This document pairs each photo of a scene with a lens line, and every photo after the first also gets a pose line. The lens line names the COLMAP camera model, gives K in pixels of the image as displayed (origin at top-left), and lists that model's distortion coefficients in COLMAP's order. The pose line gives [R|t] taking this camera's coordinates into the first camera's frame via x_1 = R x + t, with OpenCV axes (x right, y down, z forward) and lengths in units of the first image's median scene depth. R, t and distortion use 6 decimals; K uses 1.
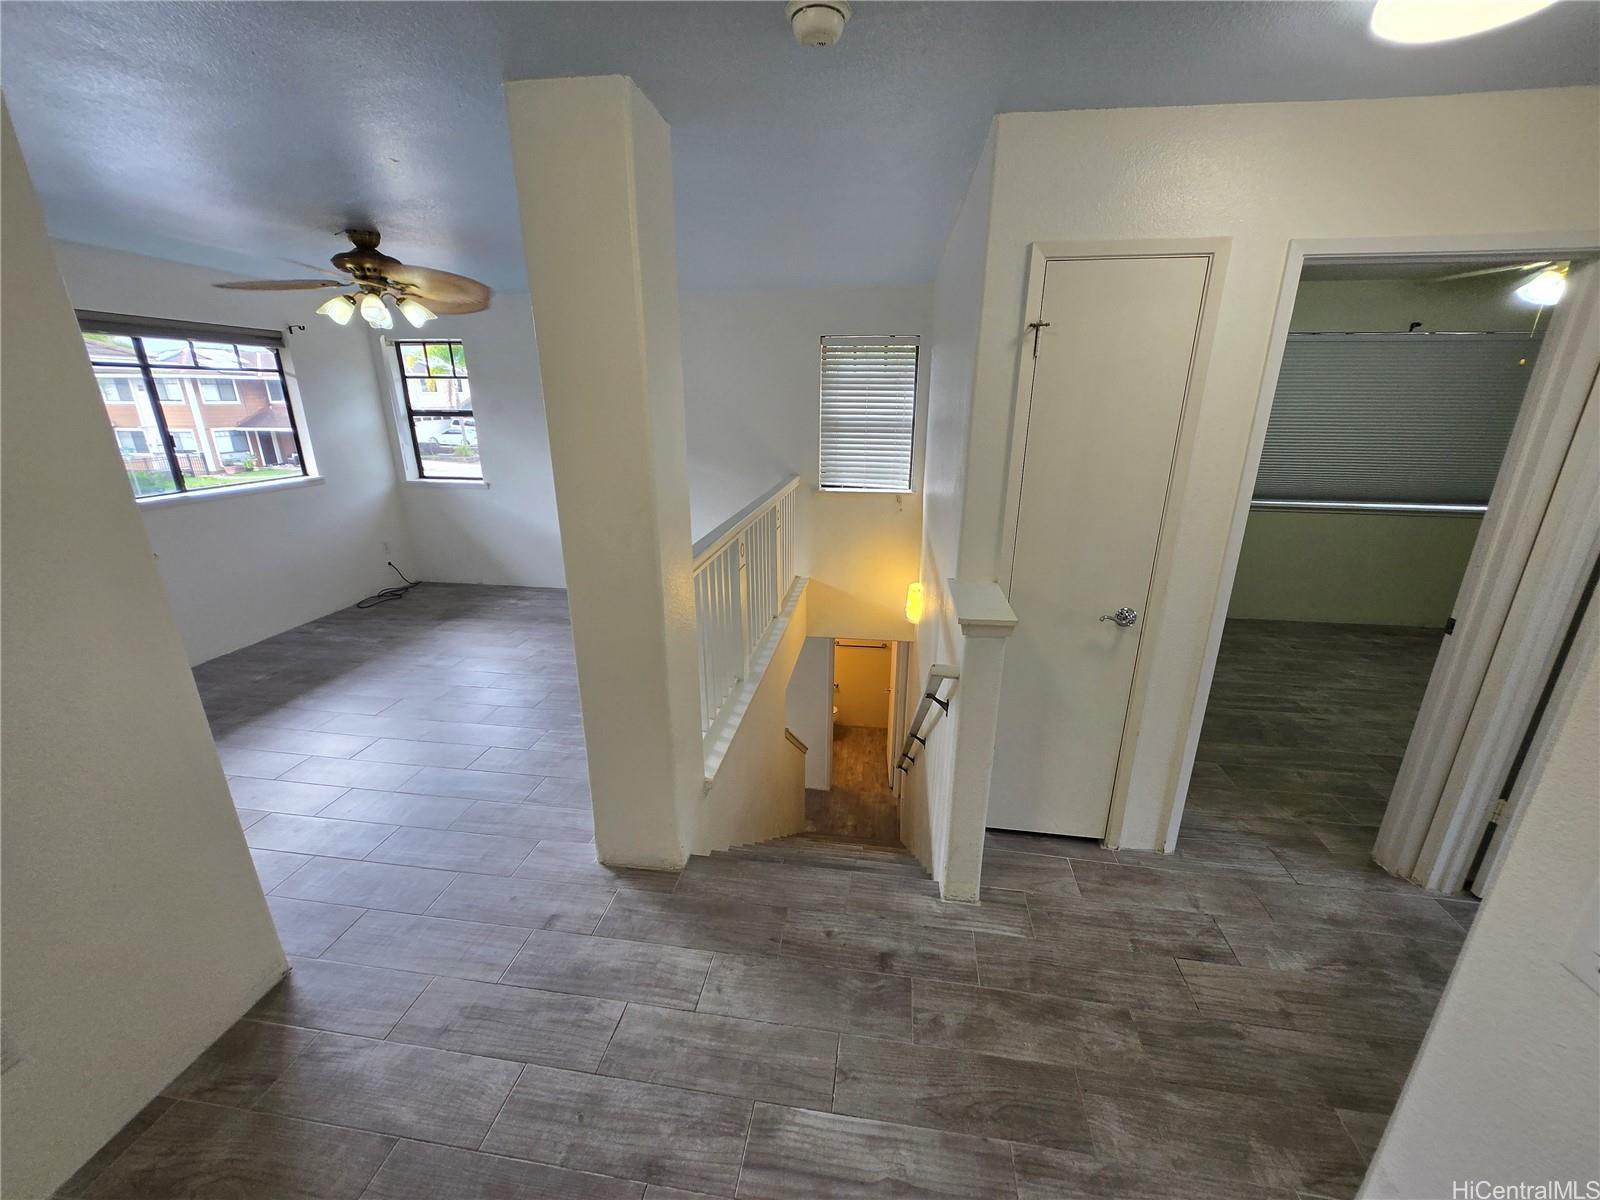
lens RADIAL K [[626.0, 0, 805.6], [0, 626.0, 597.3], [0, 0, 1]] dist [0.003094, -0.001810]
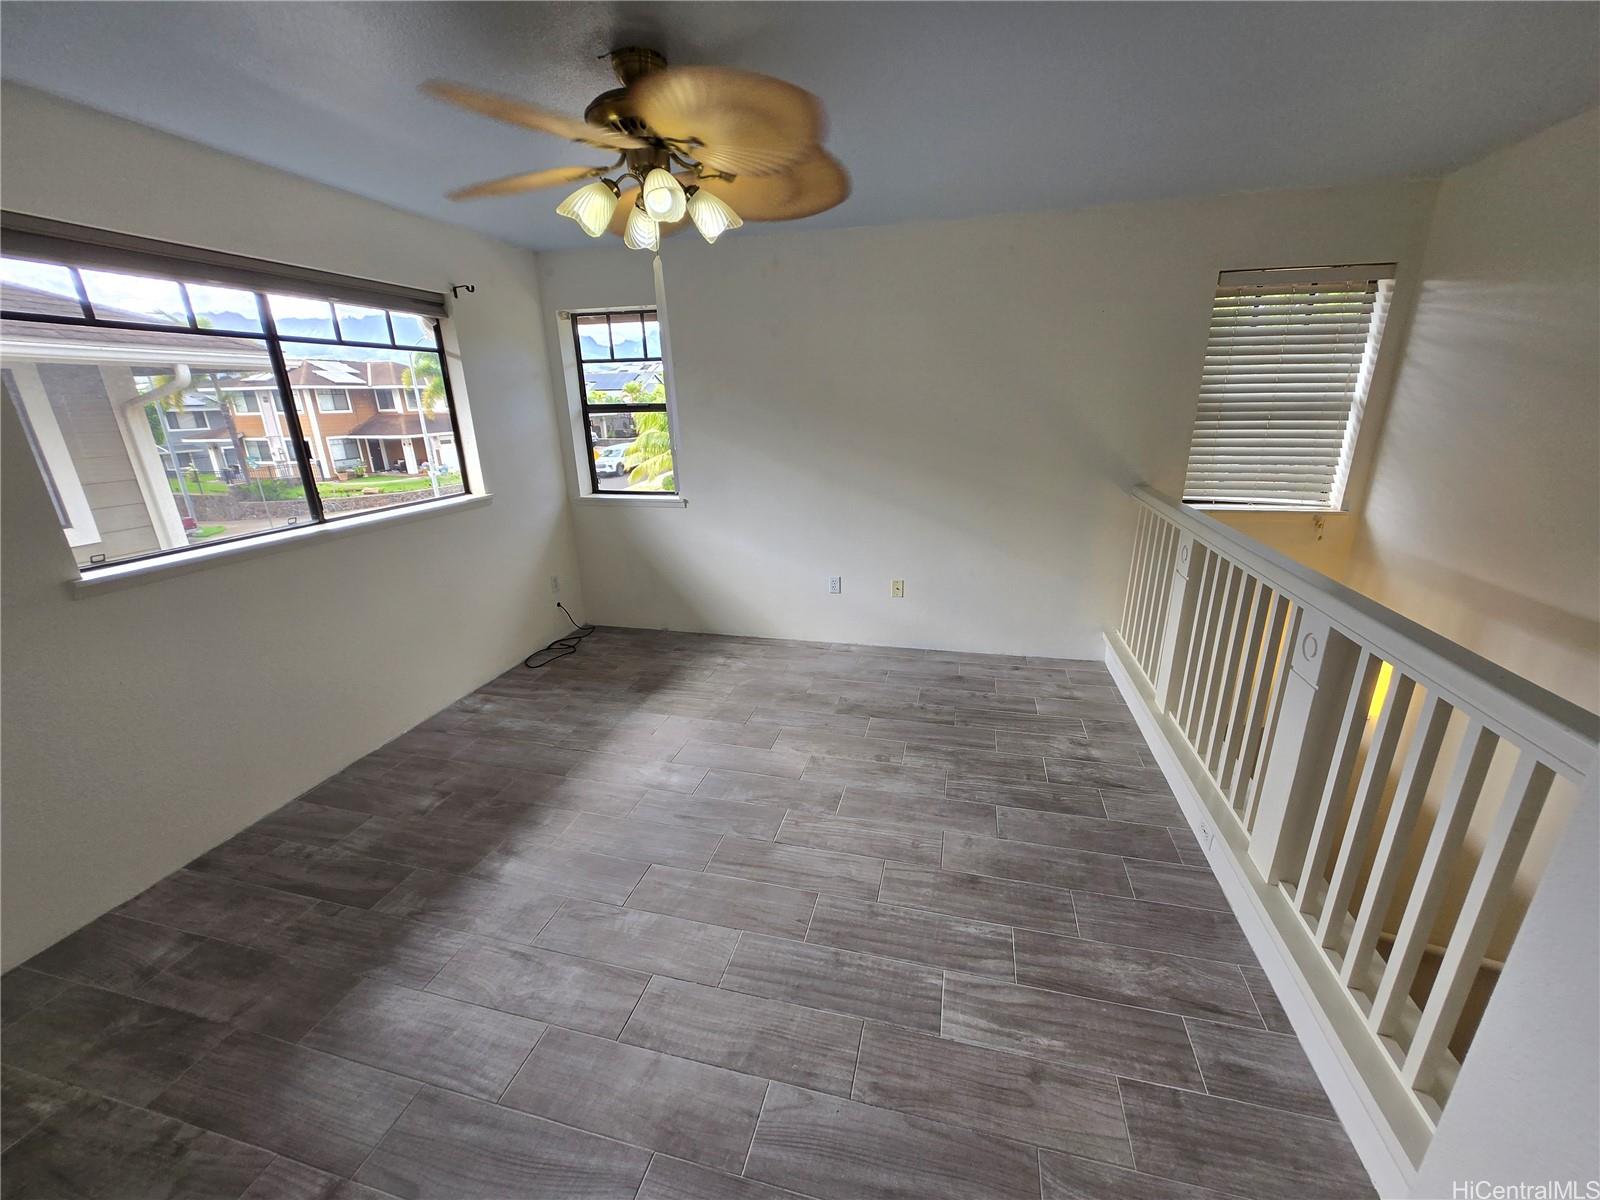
lens RADIAL K [[626.0, 0, 805.0], [0, 626.0, 602.6], [0, 0, 1]] dist [0.003094, -0.001810]
pose [[0.994550, 0.010113, -0.103772, -0.304903], [-0.009195, 0.999914, 0.009316, -0.071854], [0.103857, -0.008311, 0.994557, 0.286926]]
